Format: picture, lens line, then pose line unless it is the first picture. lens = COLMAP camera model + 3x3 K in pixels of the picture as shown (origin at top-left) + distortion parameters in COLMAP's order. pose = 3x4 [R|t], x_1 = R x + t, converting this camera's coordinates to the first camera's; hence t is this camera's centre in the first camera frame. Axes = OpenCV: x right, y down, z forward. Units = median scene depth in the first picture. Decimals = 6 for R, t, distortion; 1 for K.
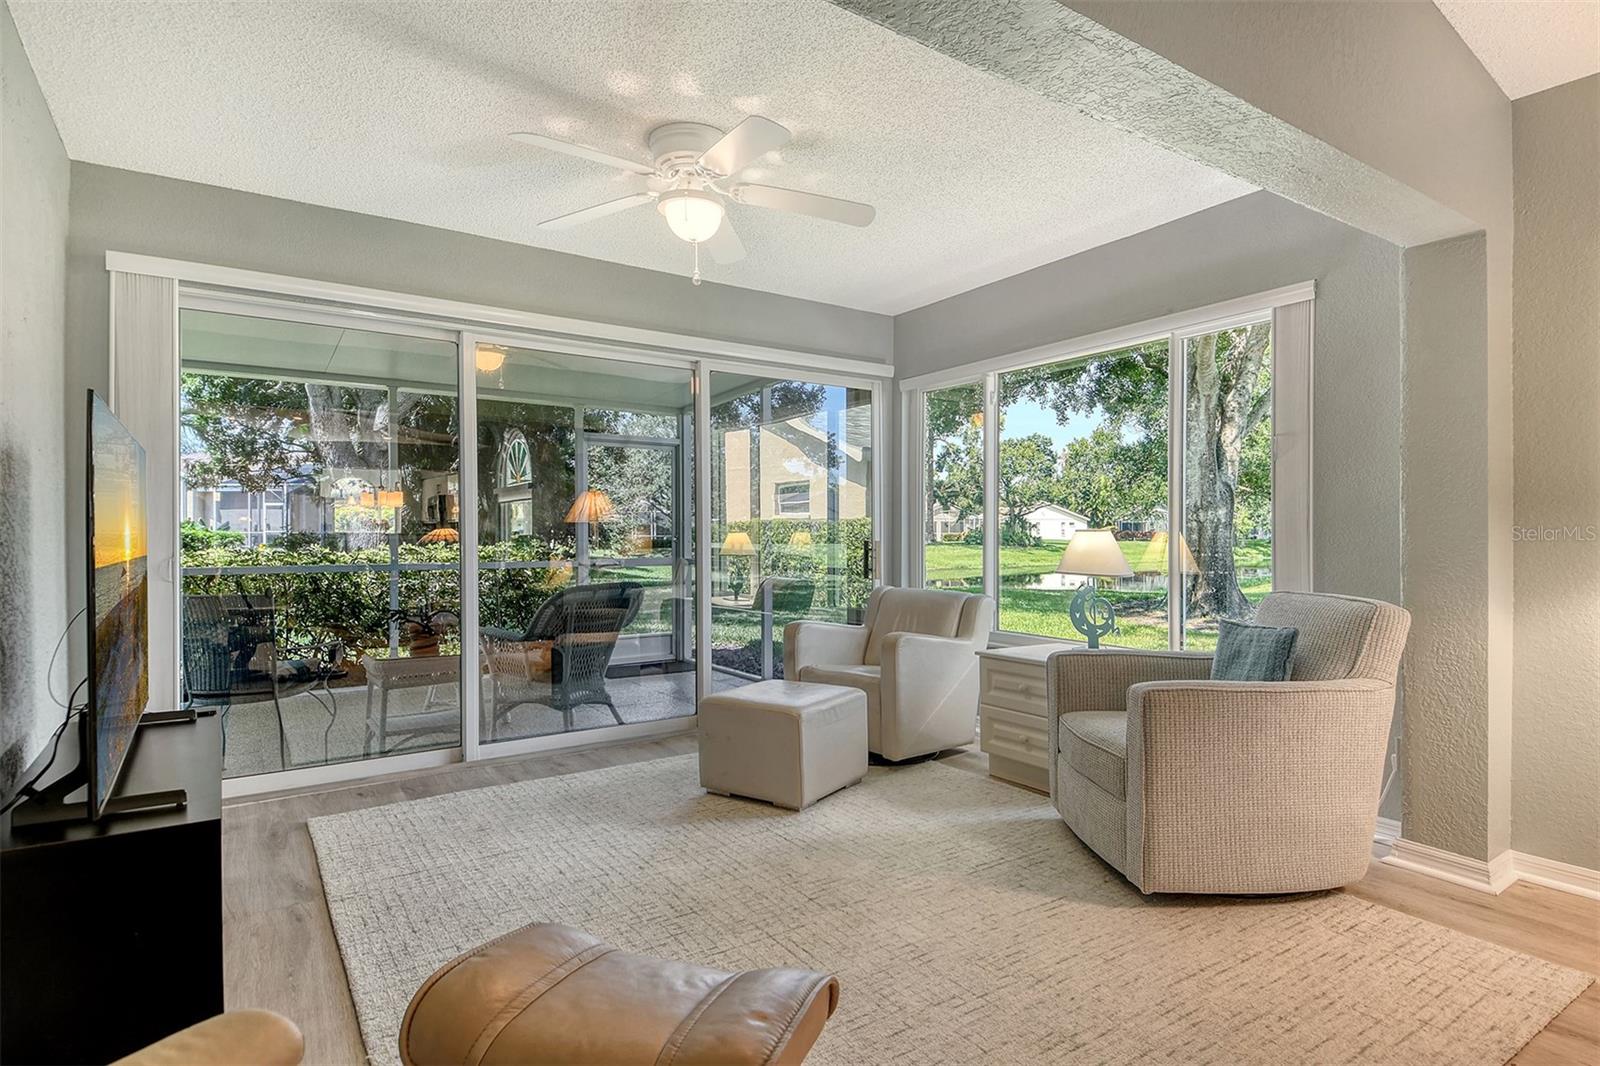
lens RADIAL K [[847.1, 0, 782.6], [0, 847.1, 533.6], [0, 0, 1]] dist [0.036880, -0.031034]
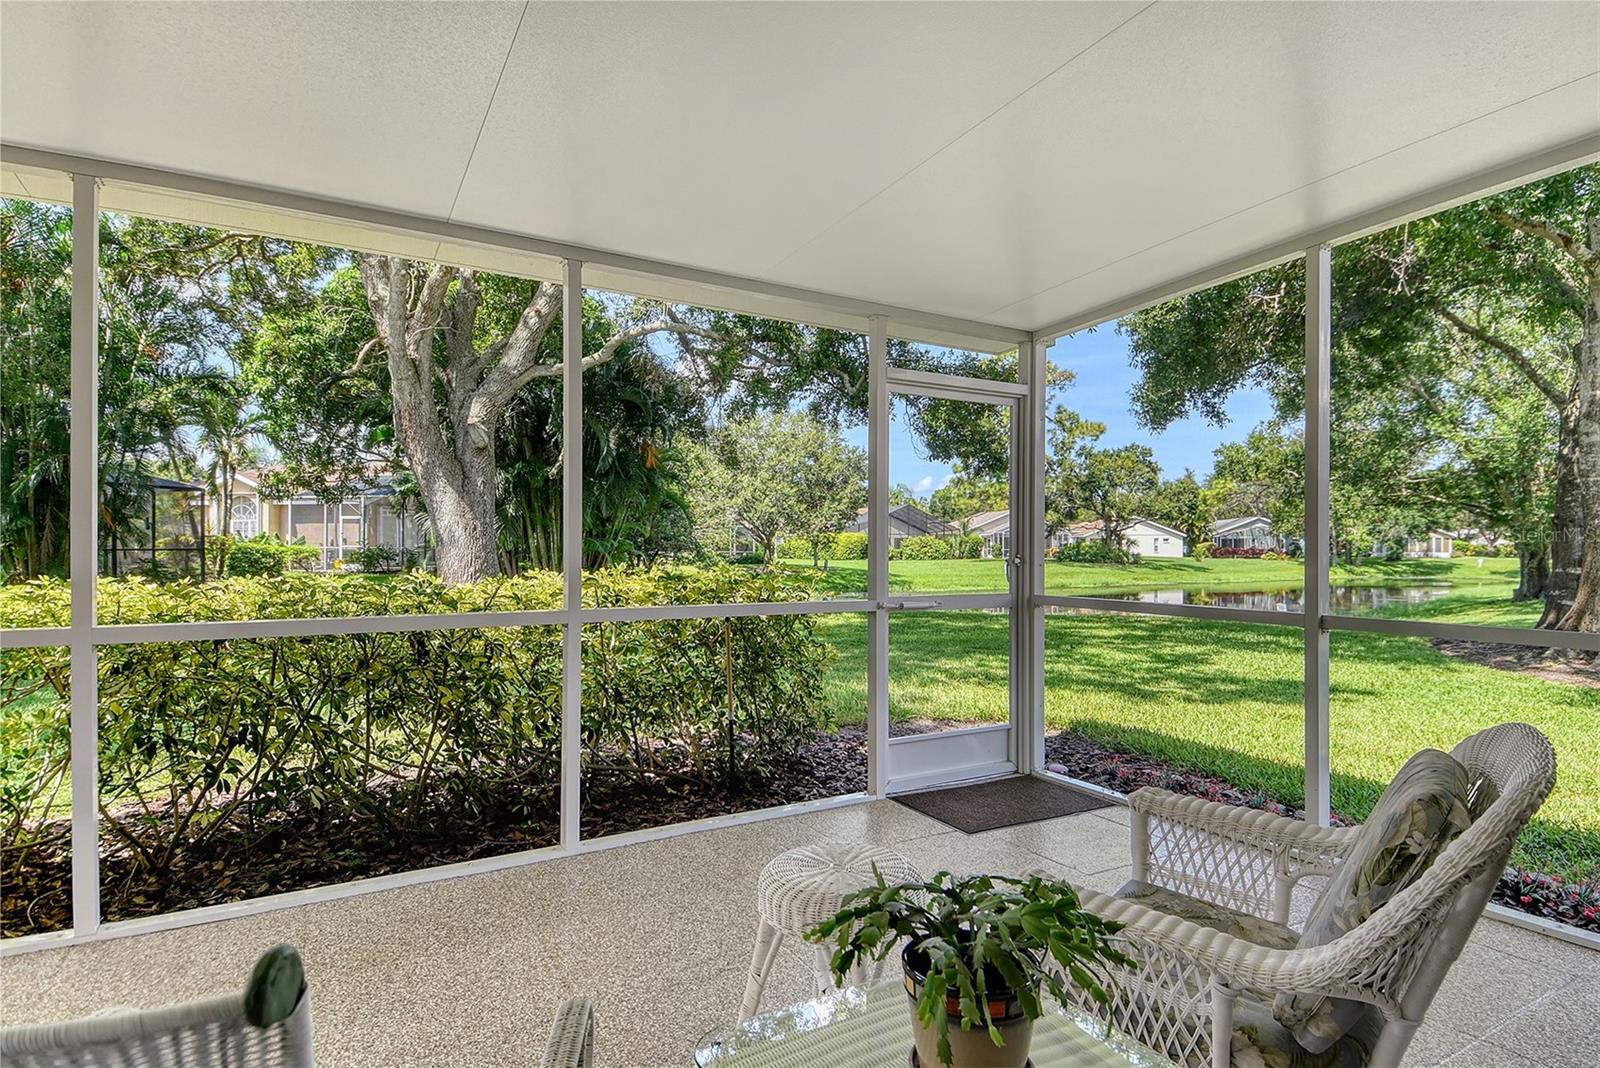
lens RADIAL K [[847.1, 0, 785.2], [0, 847.1, 543.6], [0, 0, 1]] dist [0.036880, -0.031034]
pose [[0.997799, 0.001234, -0.066298, -0.058506], [-0.001712, 0.999973, -0.007150, -0.000132], [0.066287, 0.007248, 0.997774, 0.099546]]
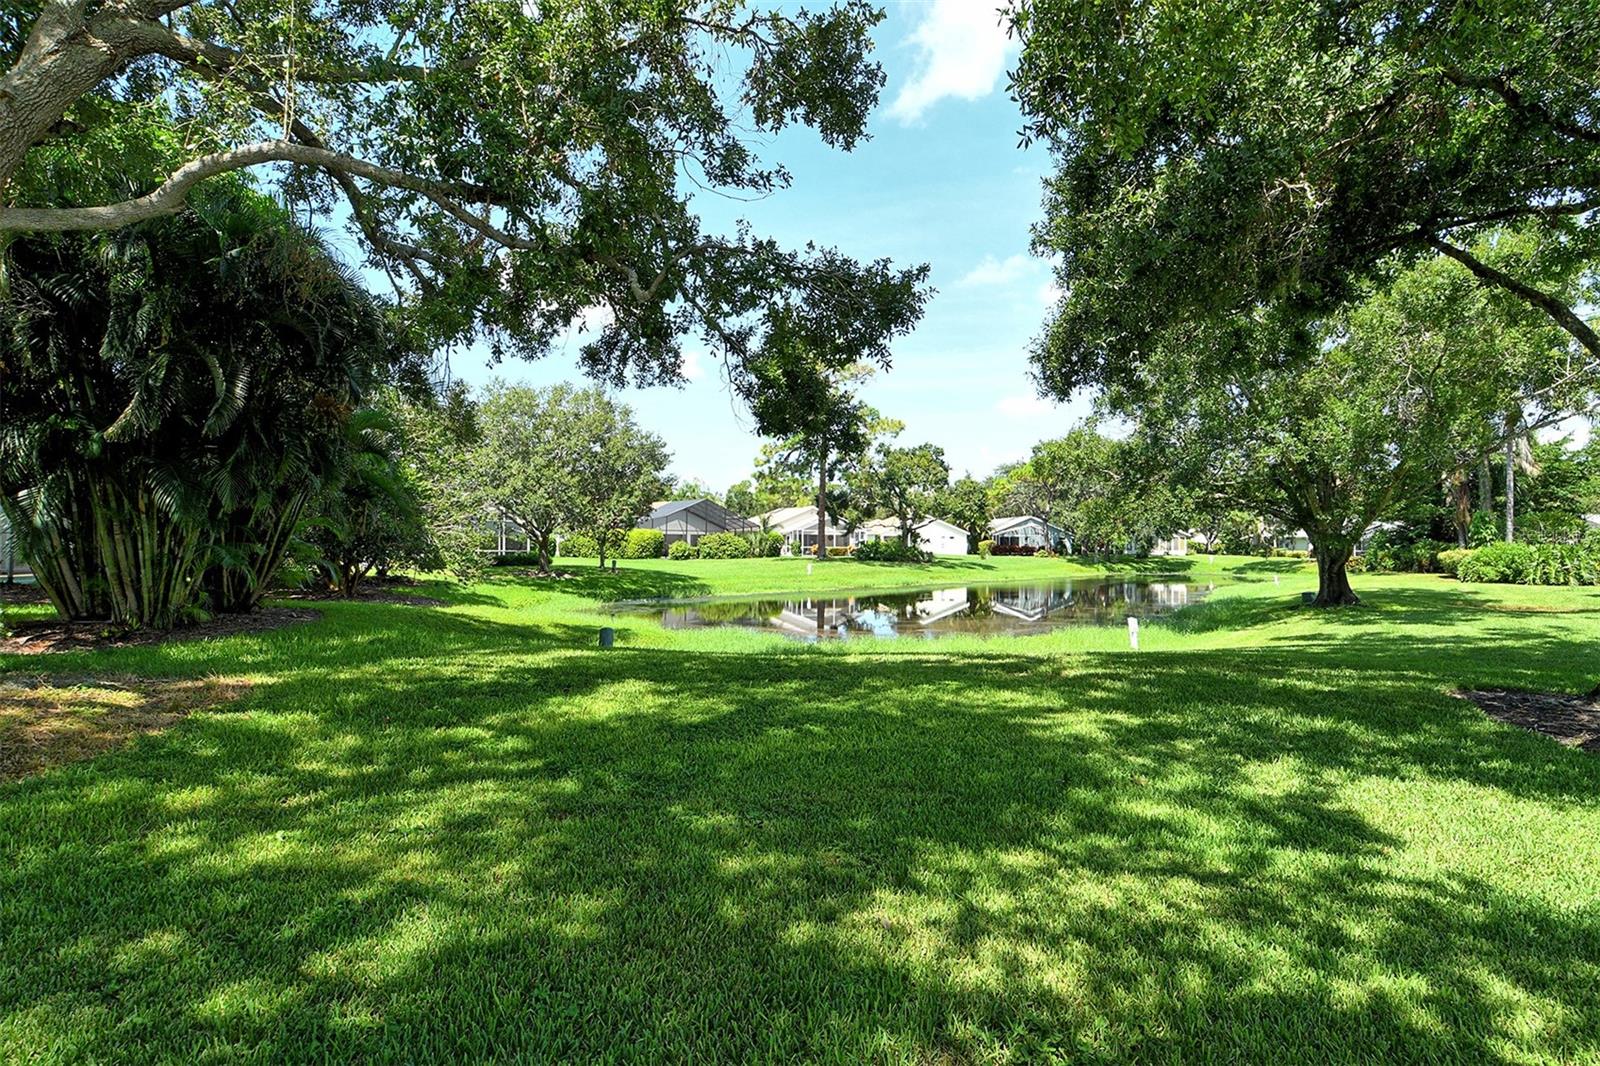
lens RADIAL K [[847.1, 0, 803.0], [0, 847.1, 532.1], [0, 0, 1]] dist [0.036880, -0.031034]
pose [[0.980722, 0.008308, 0.195231, -0.055872], [-0.005432, 0.999869, -0.015263, -0.008032], [-0.195333, 0.013908, 0.980638, 0.265443]]
